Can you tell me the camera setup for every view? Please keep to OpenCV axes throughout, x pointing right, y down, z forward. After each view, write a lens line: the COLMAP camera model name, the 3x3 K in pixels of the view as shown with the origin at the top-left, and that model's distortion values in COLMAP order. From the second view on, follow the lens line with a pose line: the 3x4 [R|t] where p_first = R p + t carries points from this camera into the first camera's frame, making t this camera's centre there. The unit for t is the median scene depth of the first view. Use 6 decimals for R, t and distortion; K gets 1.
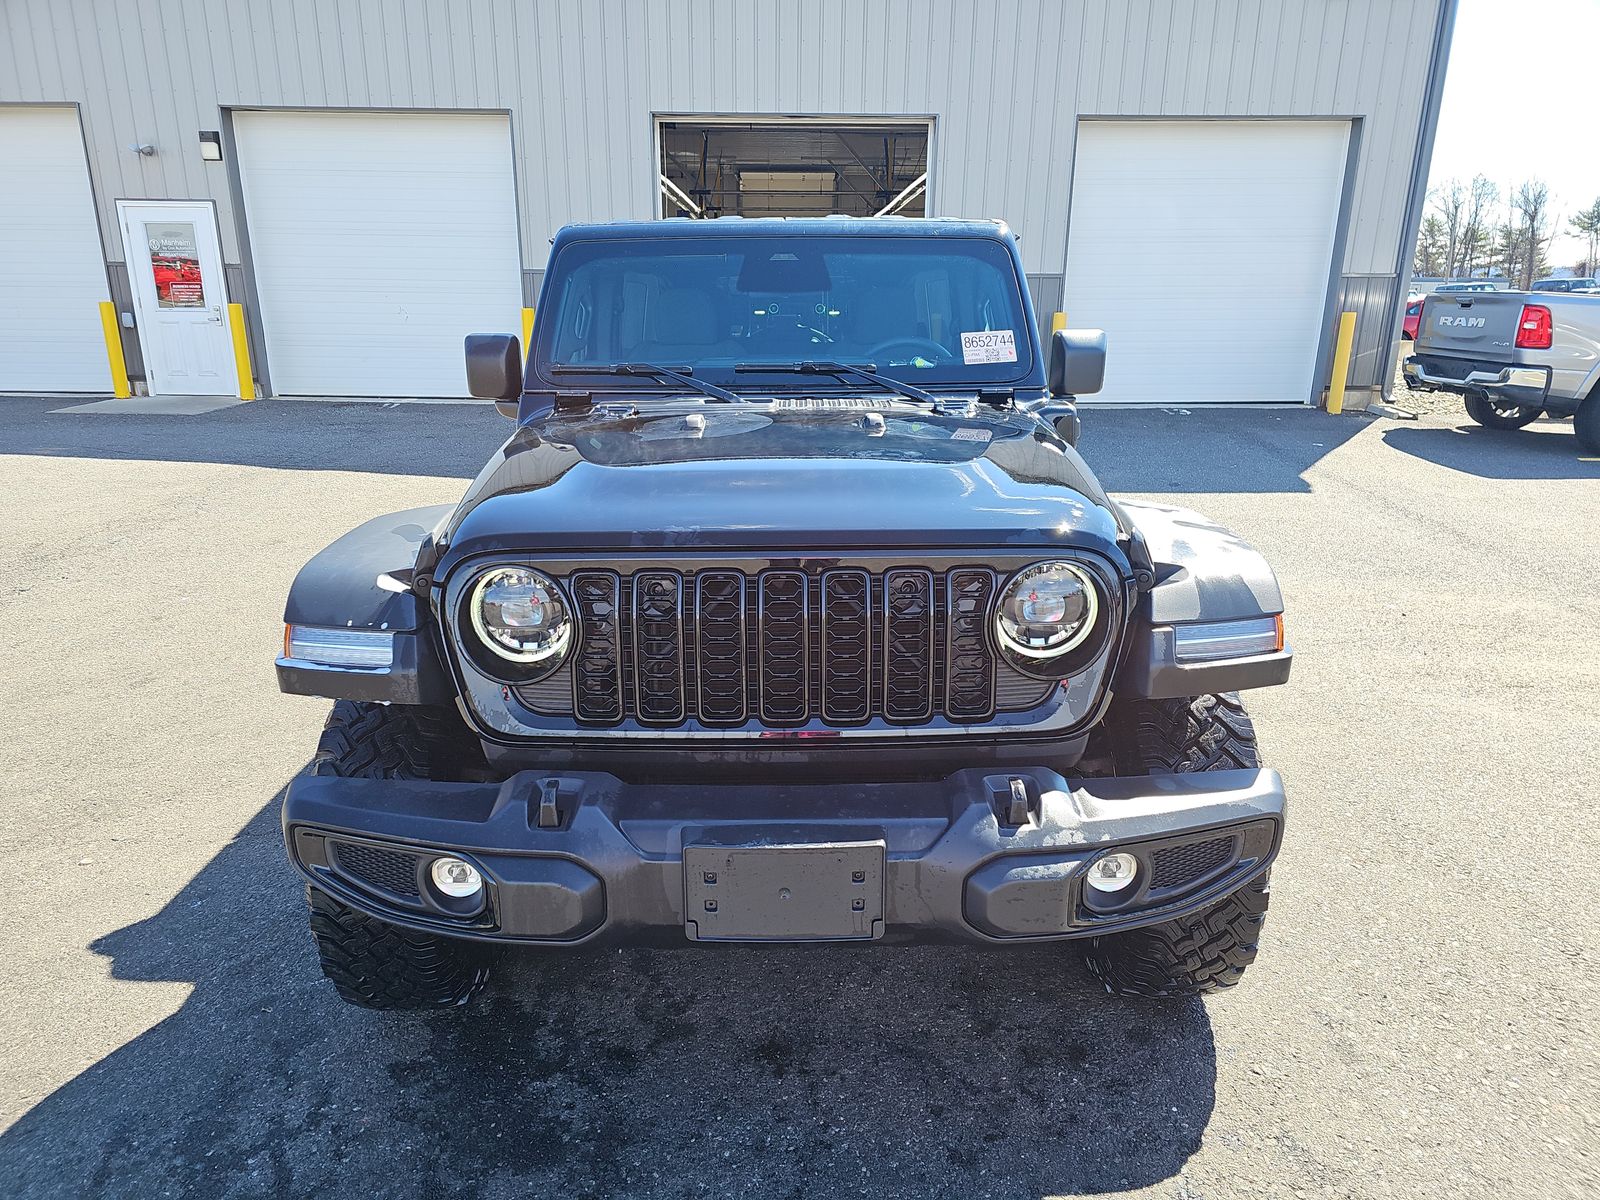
lens RADIAL K [[1090.7, 0, 770.3], [0, 1090.7, 625.2], [0, 0, 1]] dist [0.084360, -0.082759]
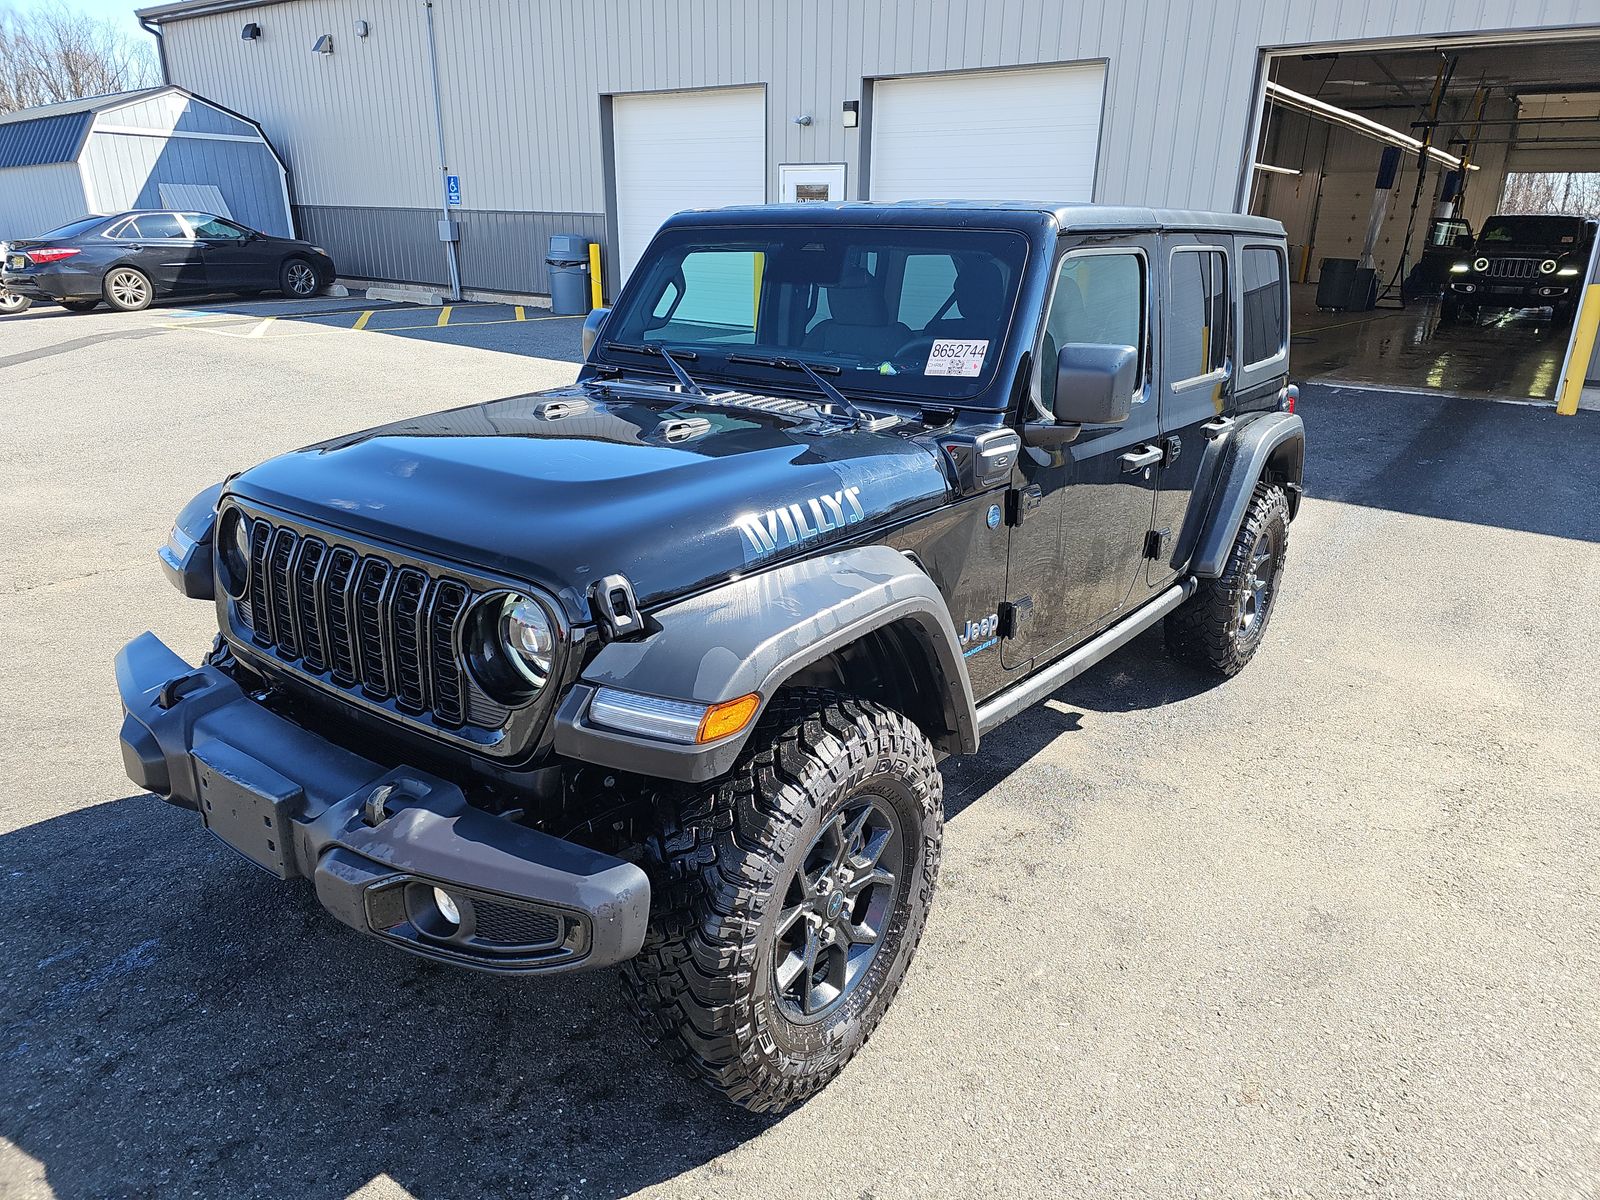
lens RADIAL K [[1105.0, 0, 800.0], [0, 1105.0, 600.0], [0, 0, 1]] dist [0.075575, -0.073234]
pose [[0.784227, 0.209152, -0.584160, 0.225489], [-0.193449, 0.976965, 0.090089, -0.040846], [0.589547, 0.042355, 0.806623, 0.074414]]
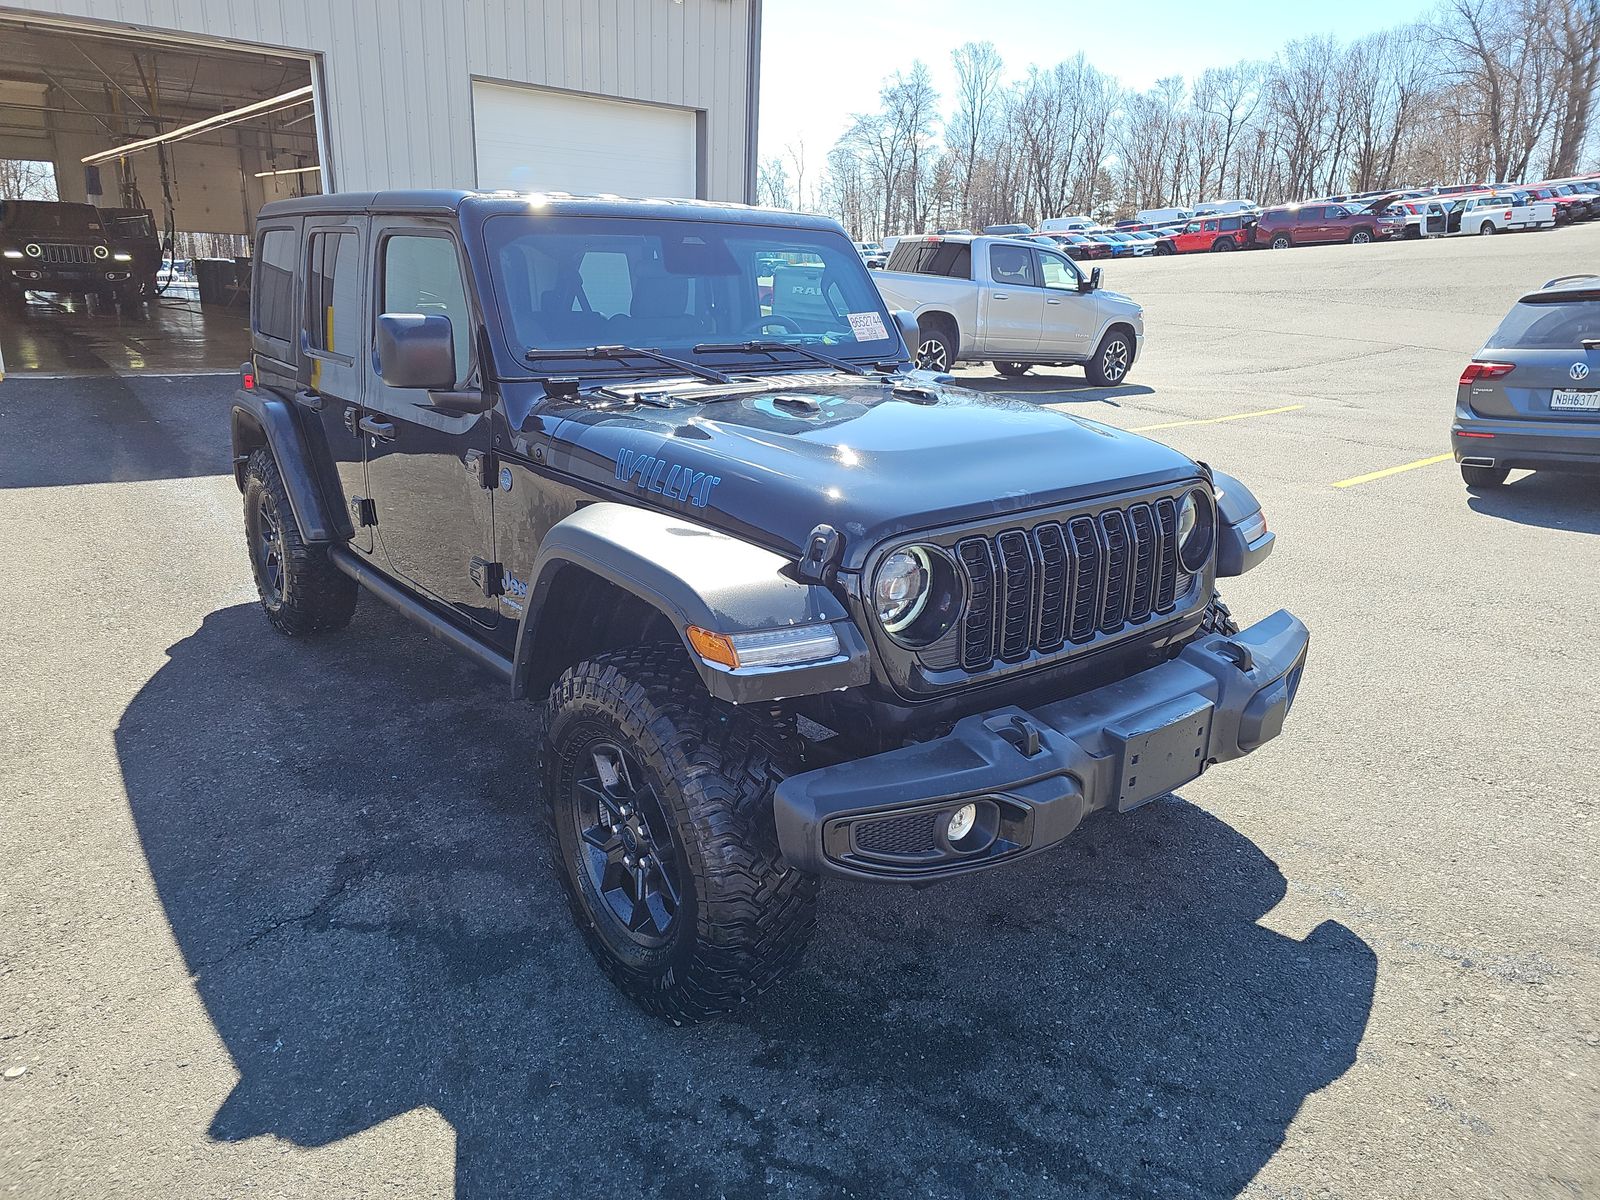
lens RADIAL K [[1105.0, 0, 800.0], [0, 1105.0, 600.0], [0, 0, 1]] dist [0.075575, -0.073234]
pose [[0.769171, -0.163426, 0.617793, -0.223651], [0.152088, 0.985783, 0.071417, -0.020748], [-0.620681, 0.039027, 0.783091, 0.043260]]
